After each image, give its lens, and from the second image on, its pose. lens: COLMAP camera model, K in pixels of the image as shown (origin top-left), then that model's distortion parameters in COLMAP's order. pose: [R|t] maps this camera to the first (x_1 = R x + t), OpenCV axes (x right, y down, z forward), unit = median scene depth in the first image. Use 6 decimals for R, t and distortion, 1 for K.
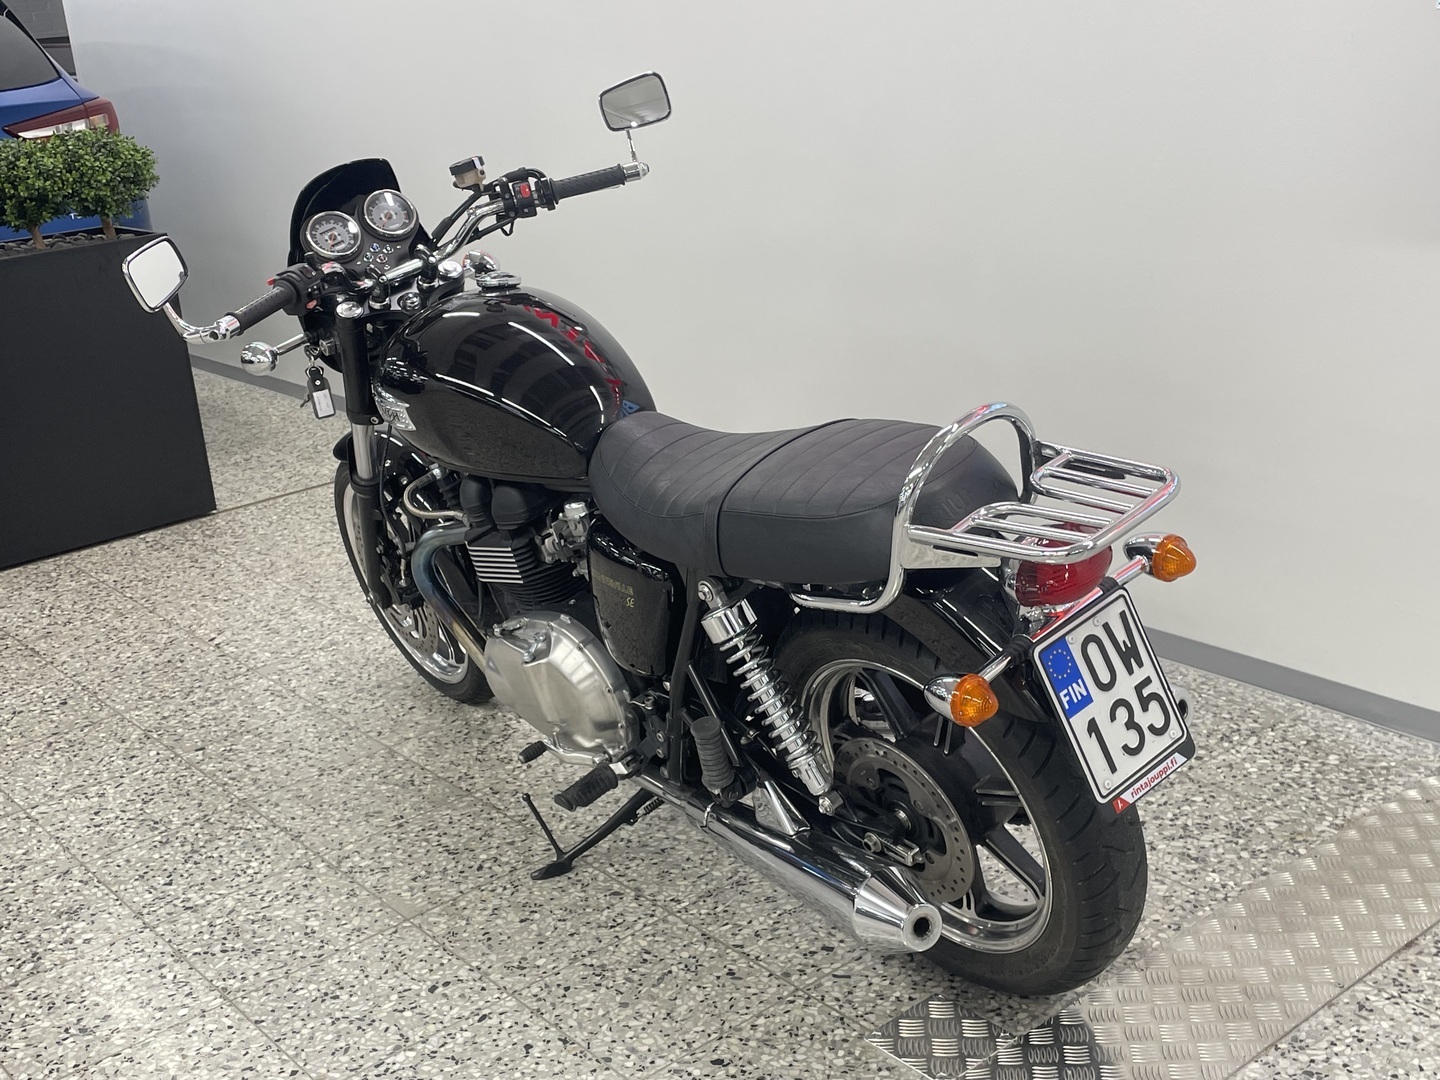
lens RADIAL K [[1717.4, 0, 710.4], [0, 1717.4, 527.7], [0, 0, 1]] dist [0.066083, 0.000000]
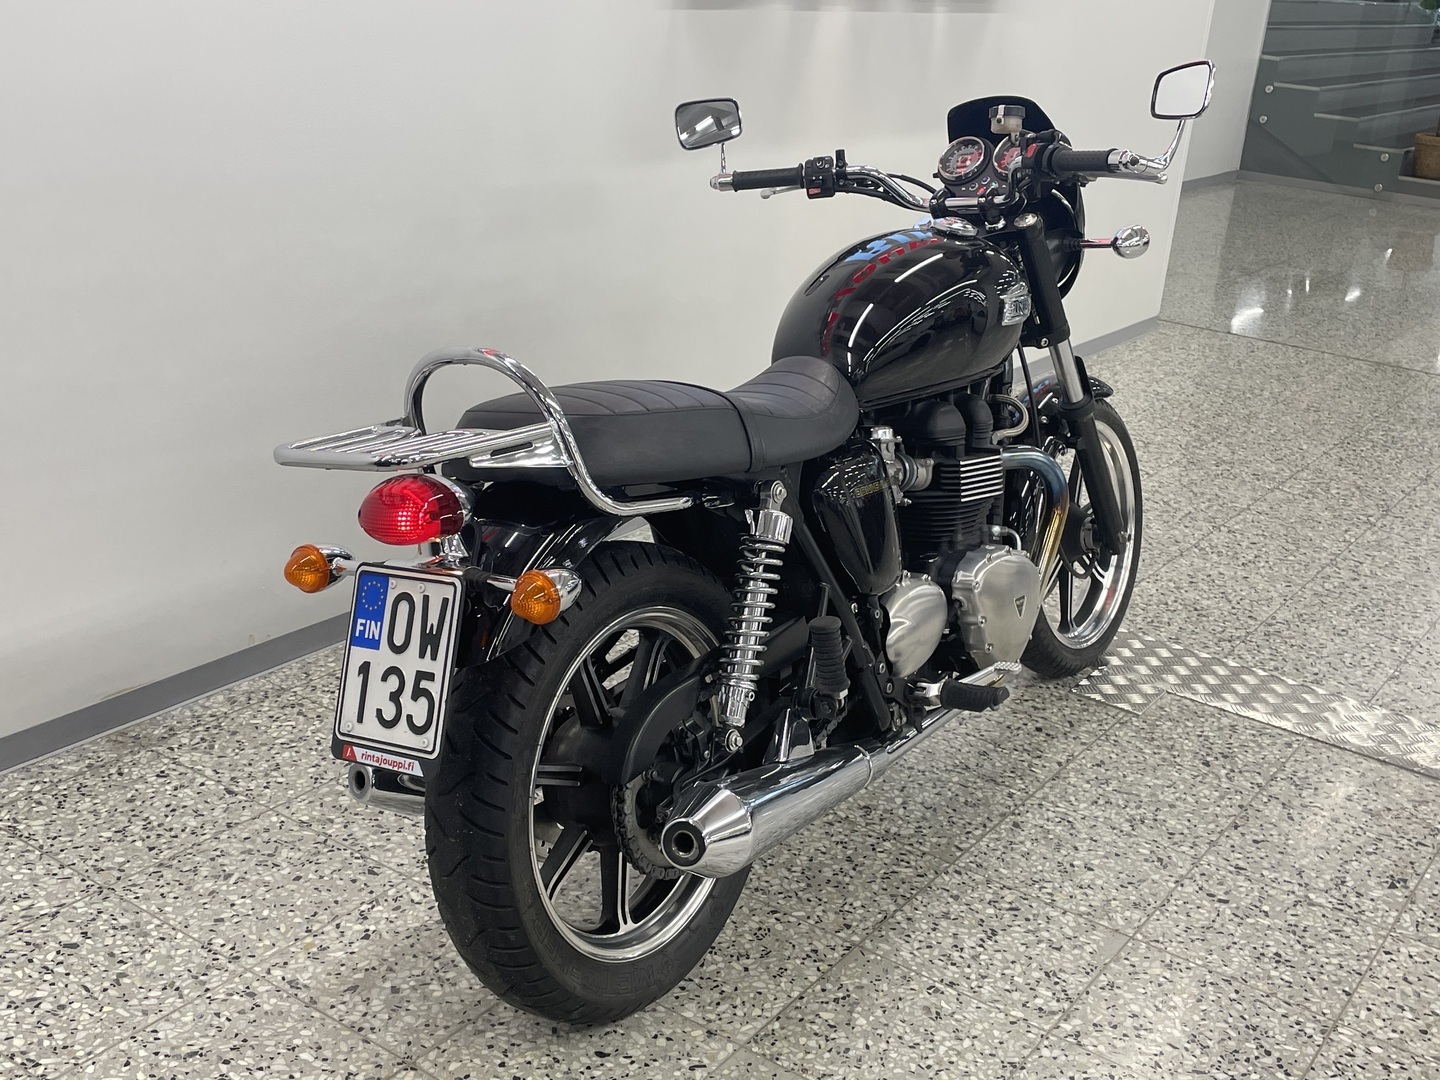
lens RADIAL K [[1659.3, 0, 740.6], [0, 1659.3, 529.5], [0, 0, 1]] dist [0.059920, 0.000000]
pose [[-0.291326, -0.270978, 0.917442, -0.692717], [0.236685, 0.908807, 0.343584, -0.263127], [-0.926882, 0.317240, -0.200623, 1.021430]]
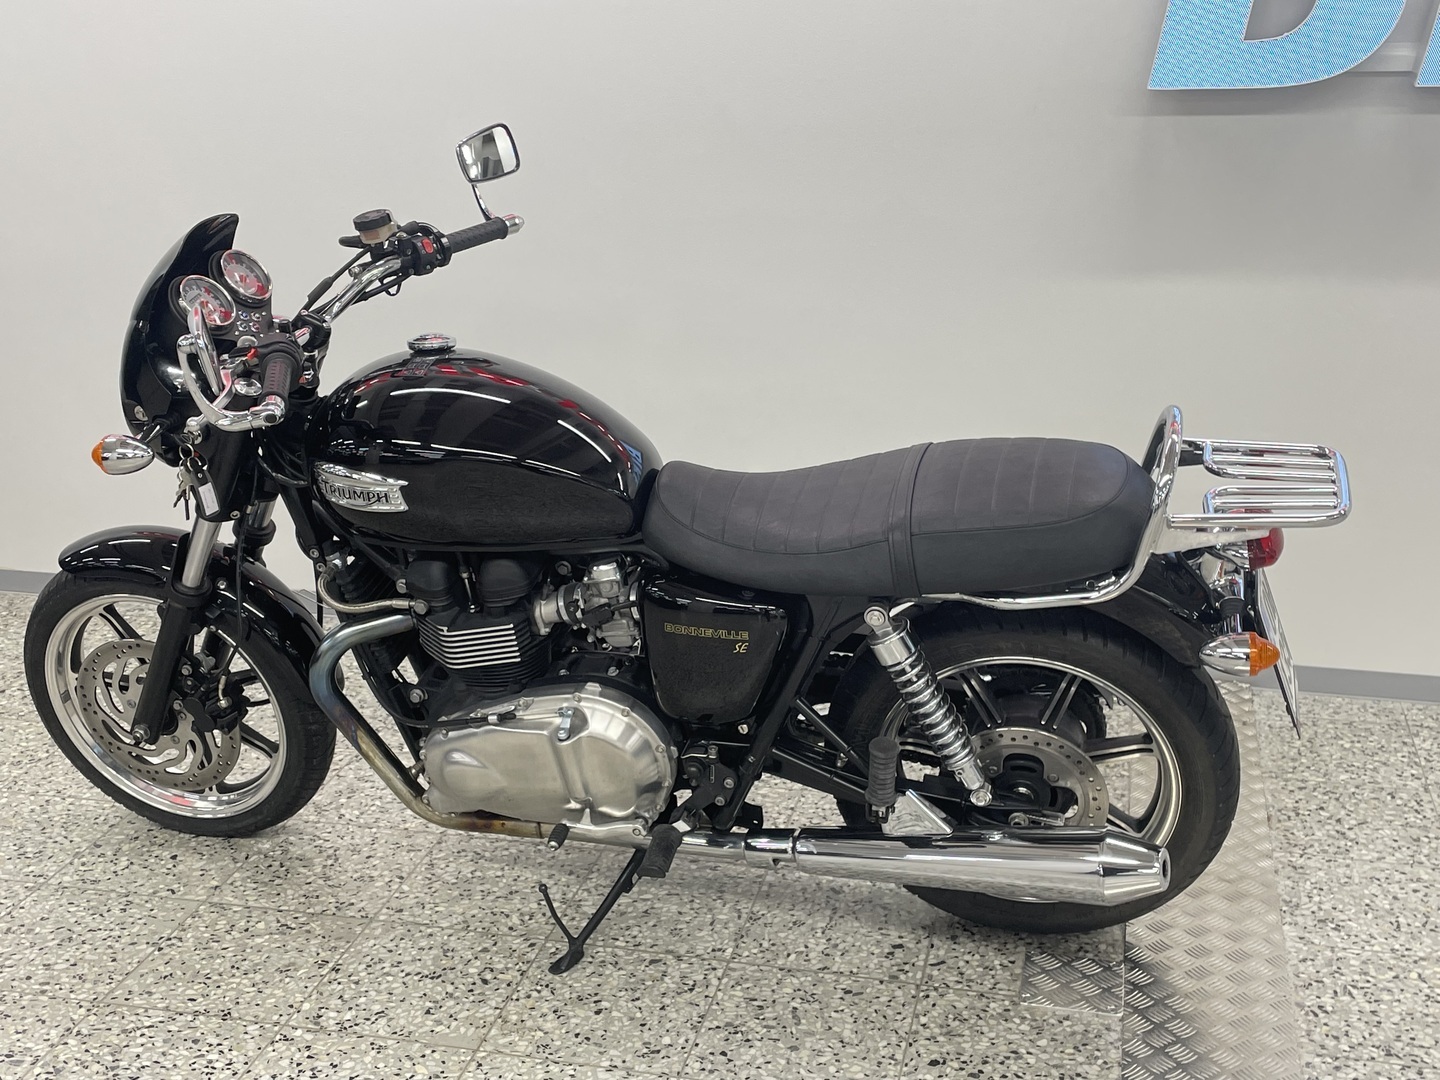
lens RADIAL K [[1717.4, 0, 730.6], [0, 1717.4, 530.2], [0, 0, 1]] dist [0.066083, 0.000000]
pose [[0.794501, -0.115818, 0.596116, -0.449758], [0.139343, 0.990222, 0.006673, -0.022470], [-0.591060, 0.077763, 0.802870, 0.138067]]
